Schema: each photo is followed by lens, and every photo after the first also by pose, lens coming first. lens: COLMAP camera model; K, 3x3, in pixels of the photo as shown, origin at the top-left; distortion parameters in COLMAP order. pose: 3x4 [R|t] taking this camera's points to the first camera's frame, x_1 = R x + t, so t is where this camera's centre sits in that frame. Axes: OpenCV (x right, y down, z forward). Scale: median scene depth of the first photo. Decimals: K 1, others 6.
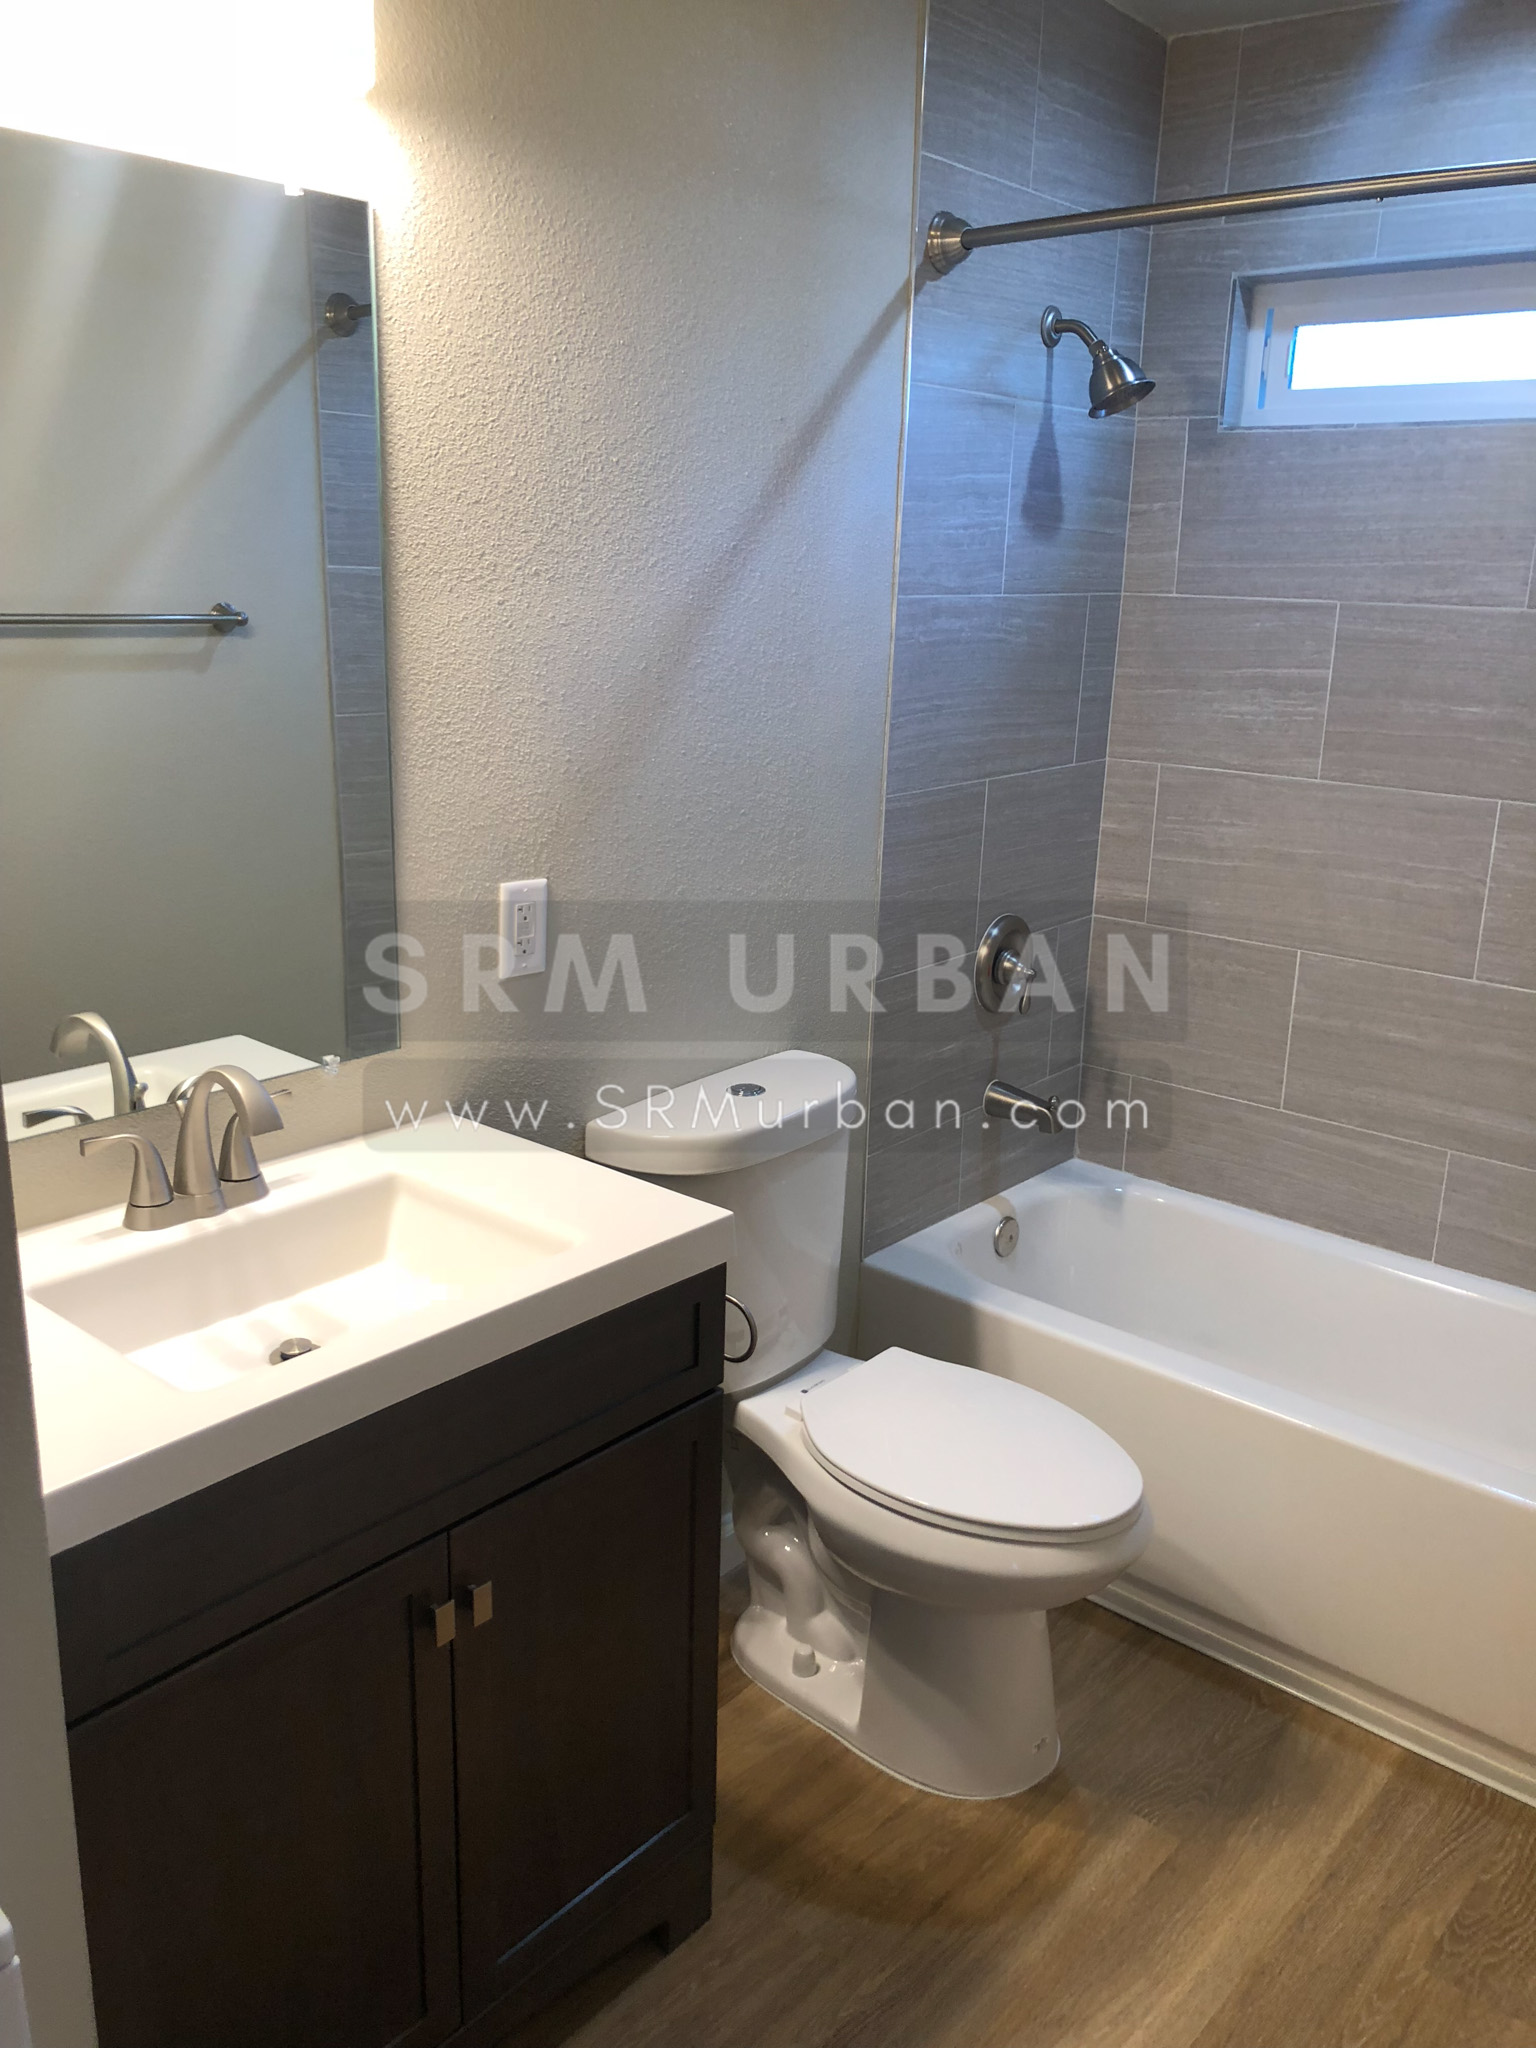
lens RADIAL K [[1693.5, 0, 768.0], [0, 1693.5, 1024.0], [0, 0, 1]] dist [-0.003349, 0.045372]
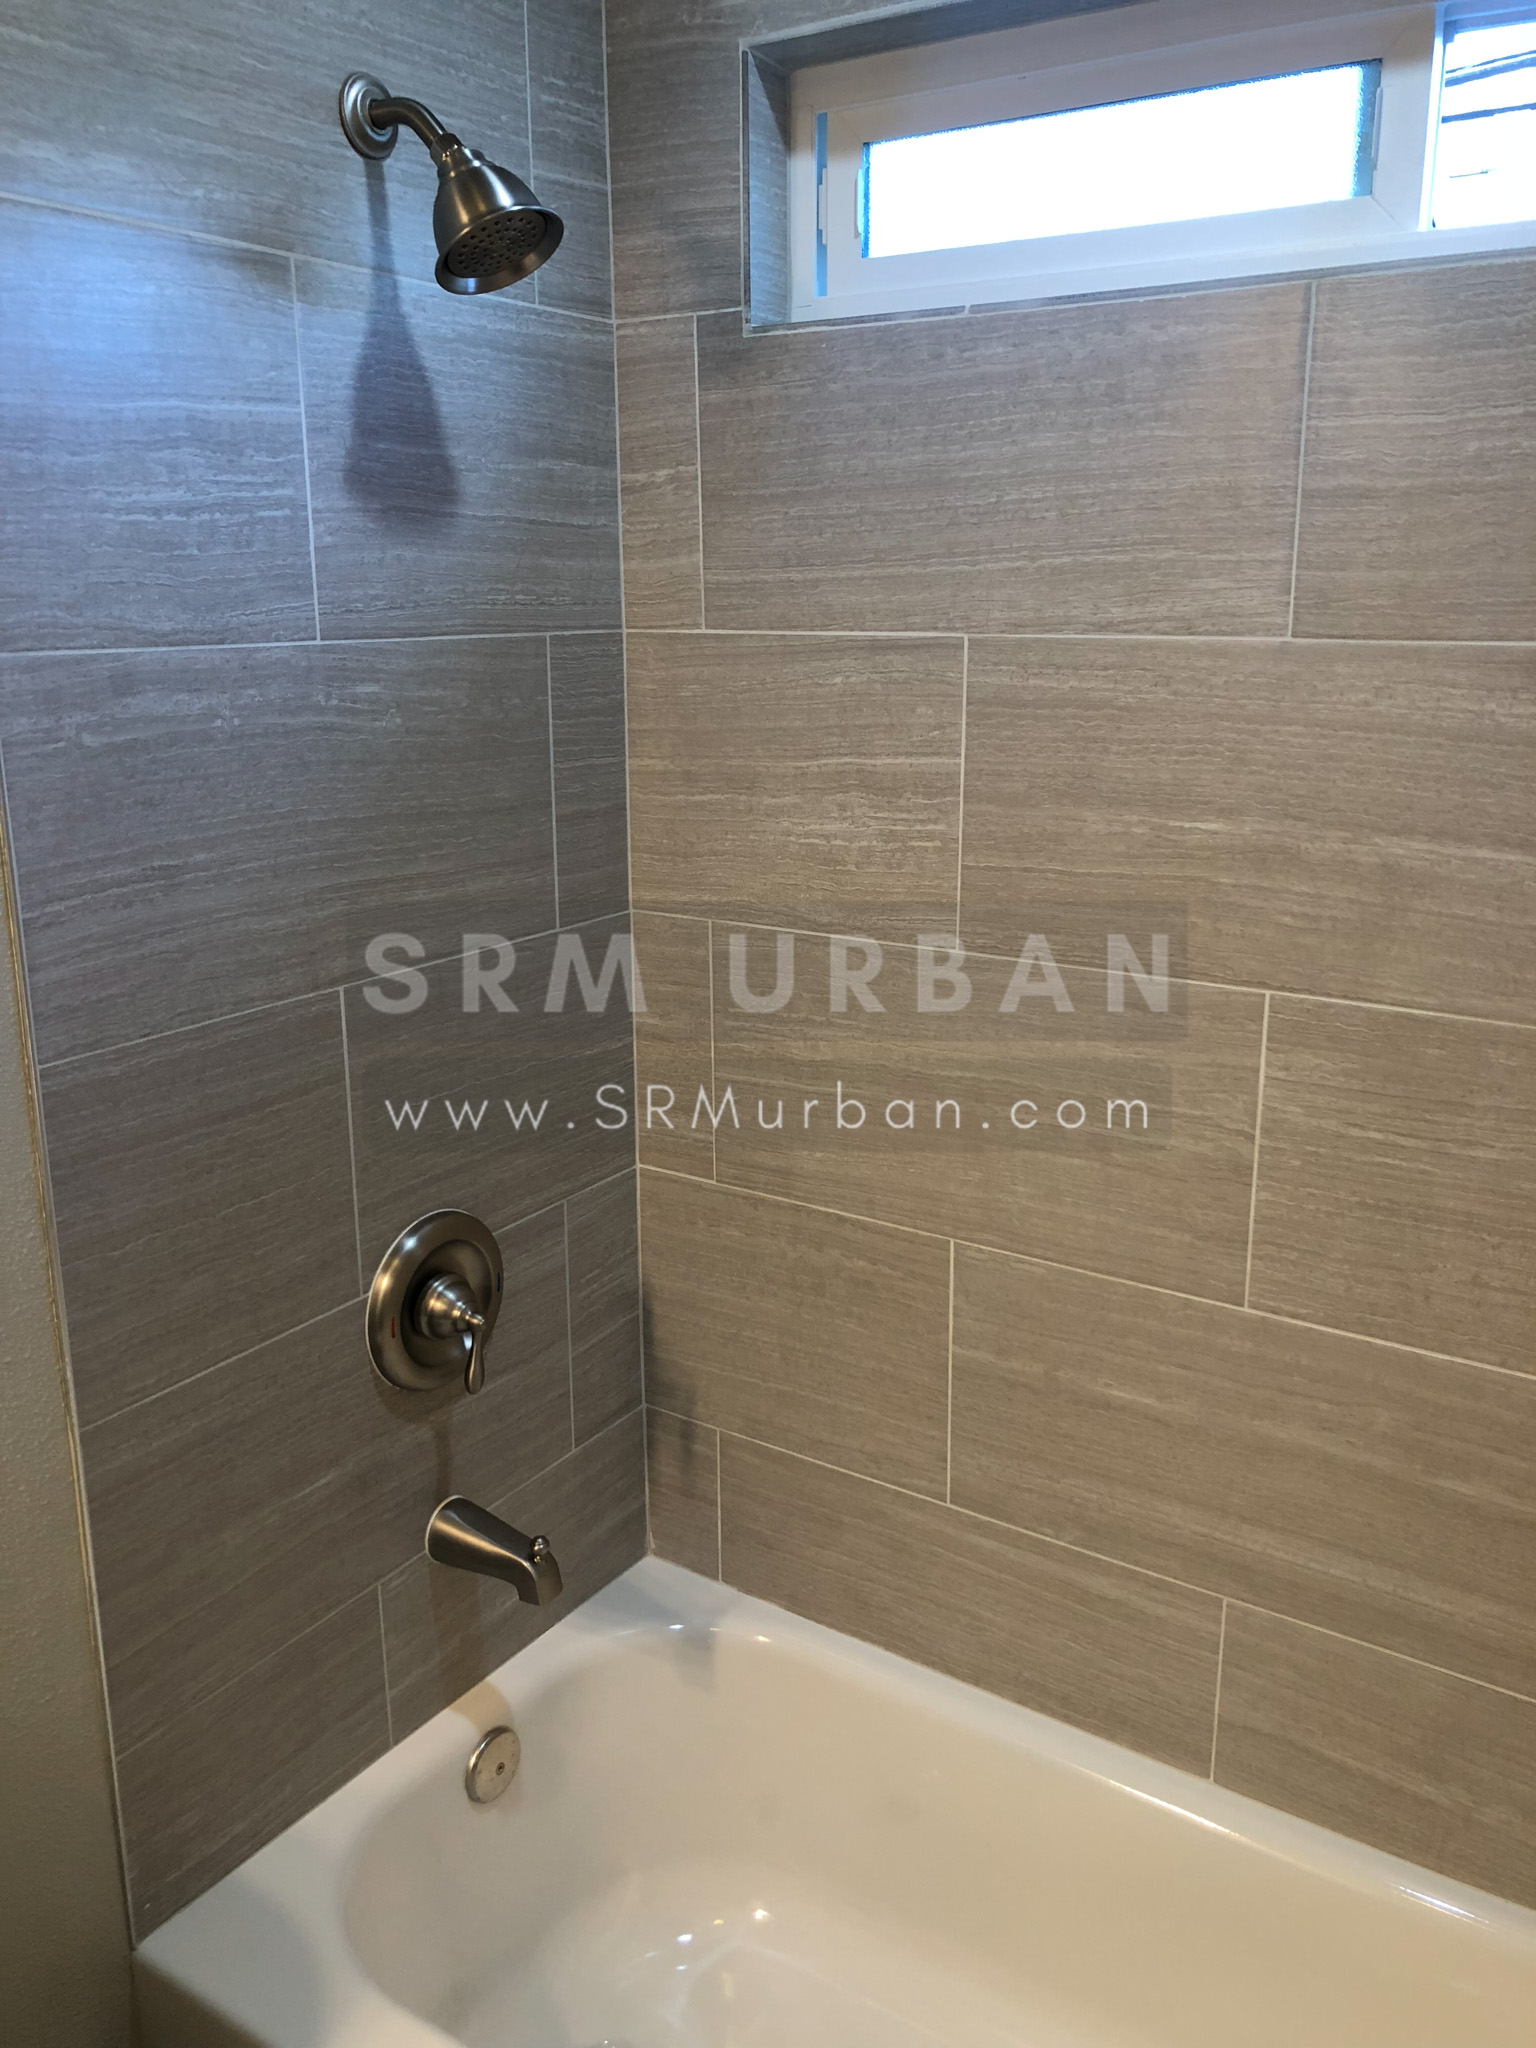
lens RADIAL K [[1674.6, 0, 798.6], [0, 1674.6, 1031.0], [0, 0, 1]] dist [0.056733, -0.112234]
pose [[0.993236, -0.057221, 0.101036, 0.216332], [0.058605, 0.998223, -0.010786, -0.115678], [-0.100239, 0.016634, 0.994824, 0.456066]]
